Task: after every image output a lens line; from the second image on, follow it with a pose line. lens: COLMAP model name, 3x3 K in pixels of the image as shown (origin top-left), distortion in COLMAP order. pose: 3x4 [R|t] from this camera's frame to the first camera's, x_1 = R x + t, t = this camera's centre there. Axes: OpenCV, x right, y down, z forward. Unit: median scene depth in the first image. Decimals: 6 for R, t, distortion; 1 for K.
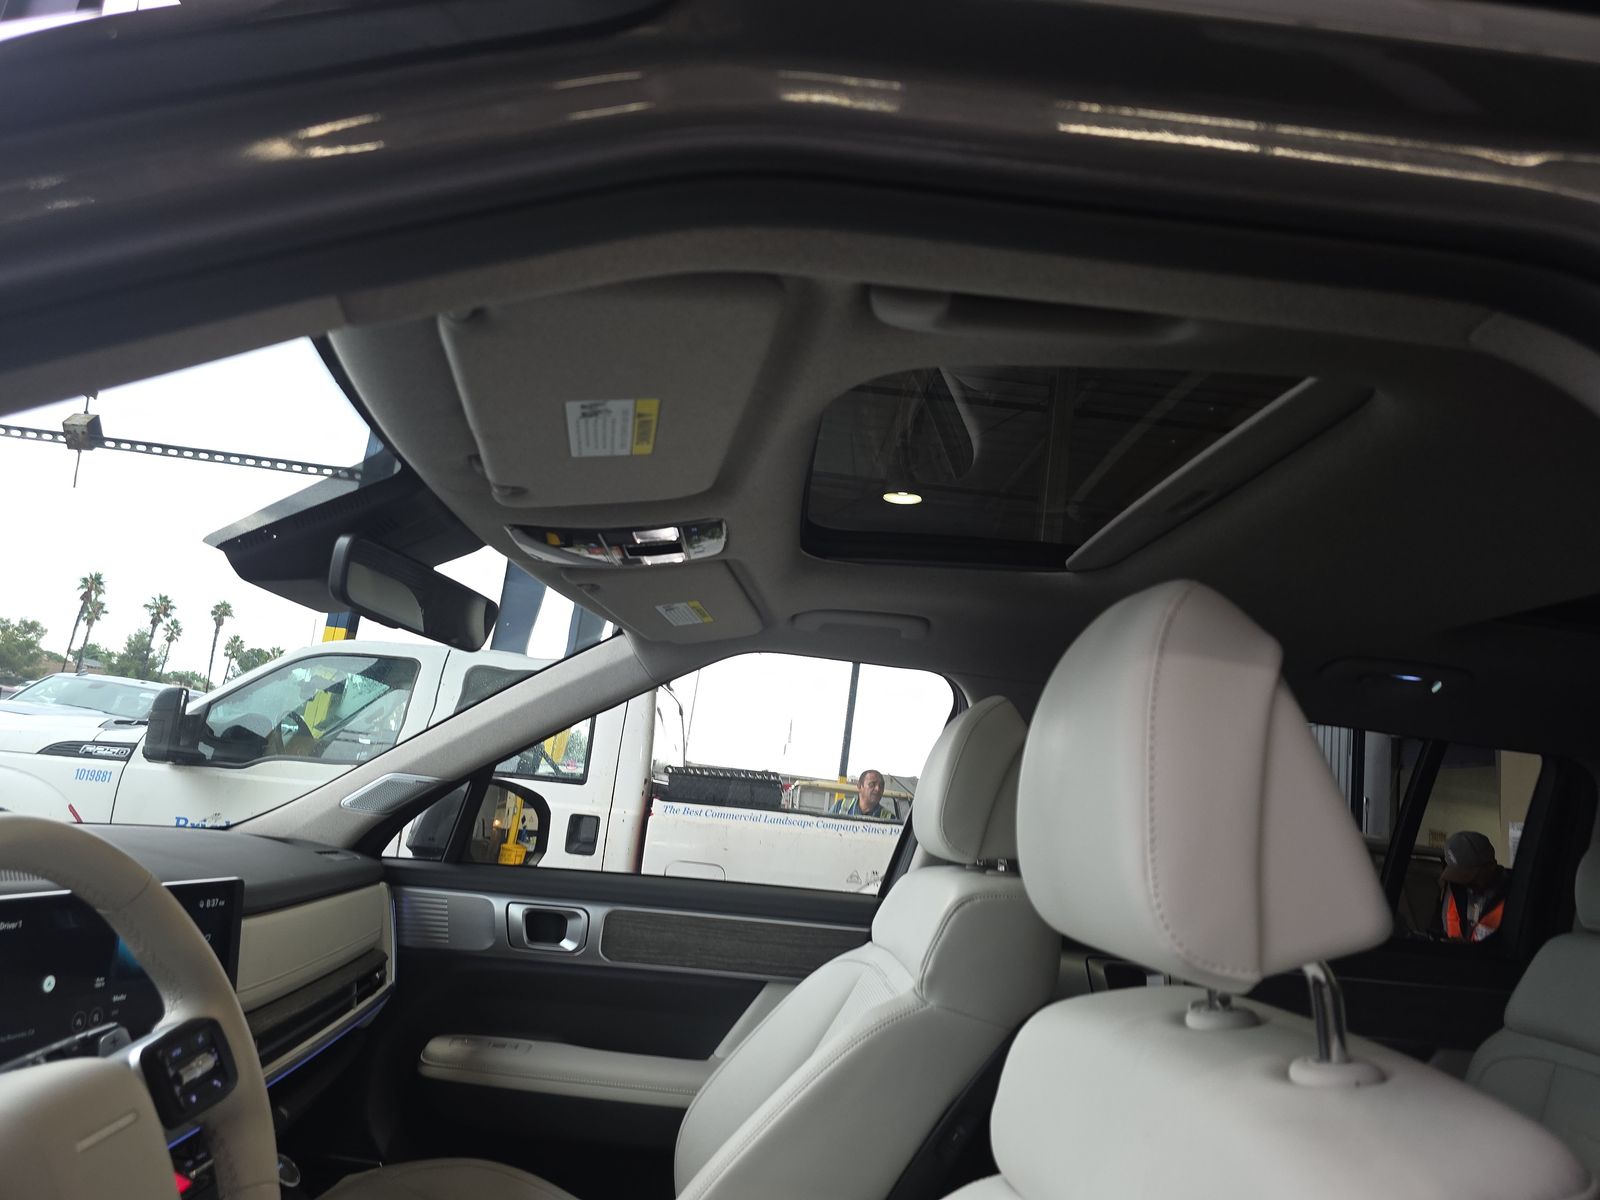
lens RADIAL K [[1054.6, 0, 798.7], [0, 1054.6, 585.4], [0, 0, 1]] dist [0.046242, -0.031105]
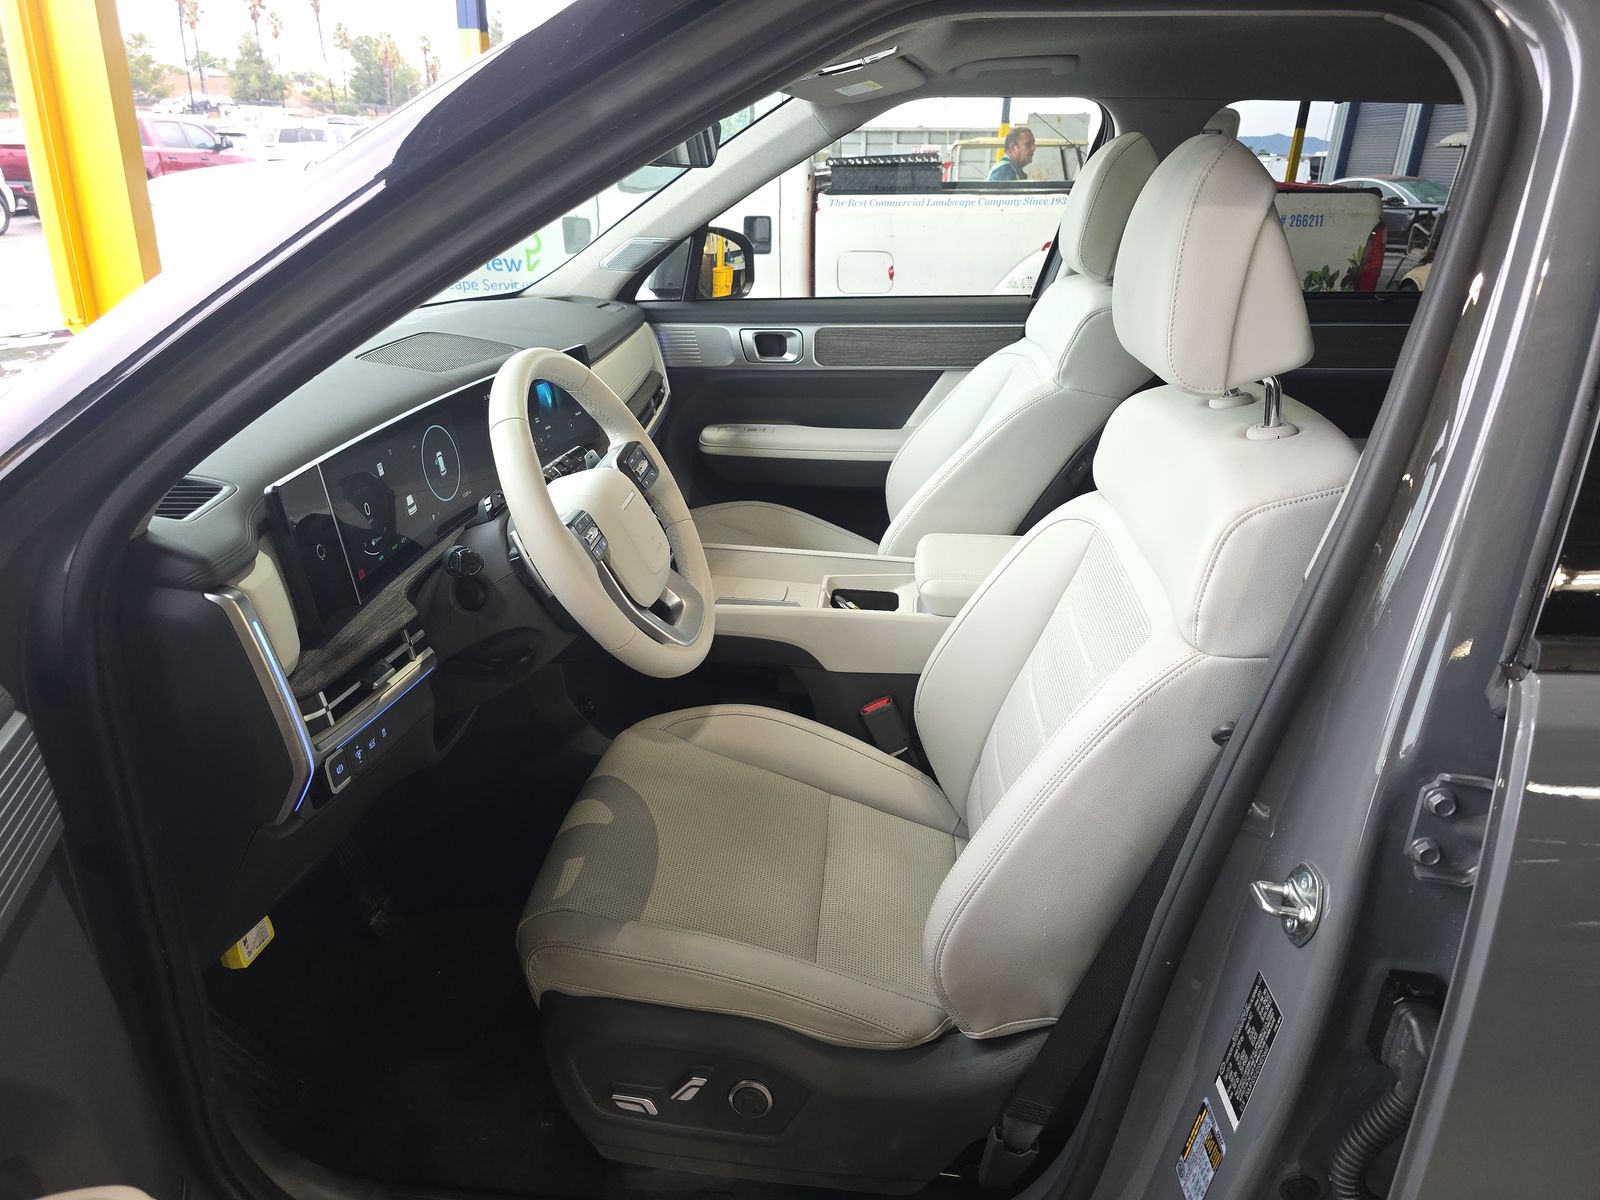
lens RADIAL K [[1054.6, 0, 791.7], [0, 1054.6, 602.4], [0, 0, 1]] dist [0.046242, -0.031105]
pose [[0.984124, -0.043740, -0.172009, -0.003014], [0.133207, 0.822480, 0.552977, -0.135195], [0.117286, -0.567110, 0.815248, -0.239830]]
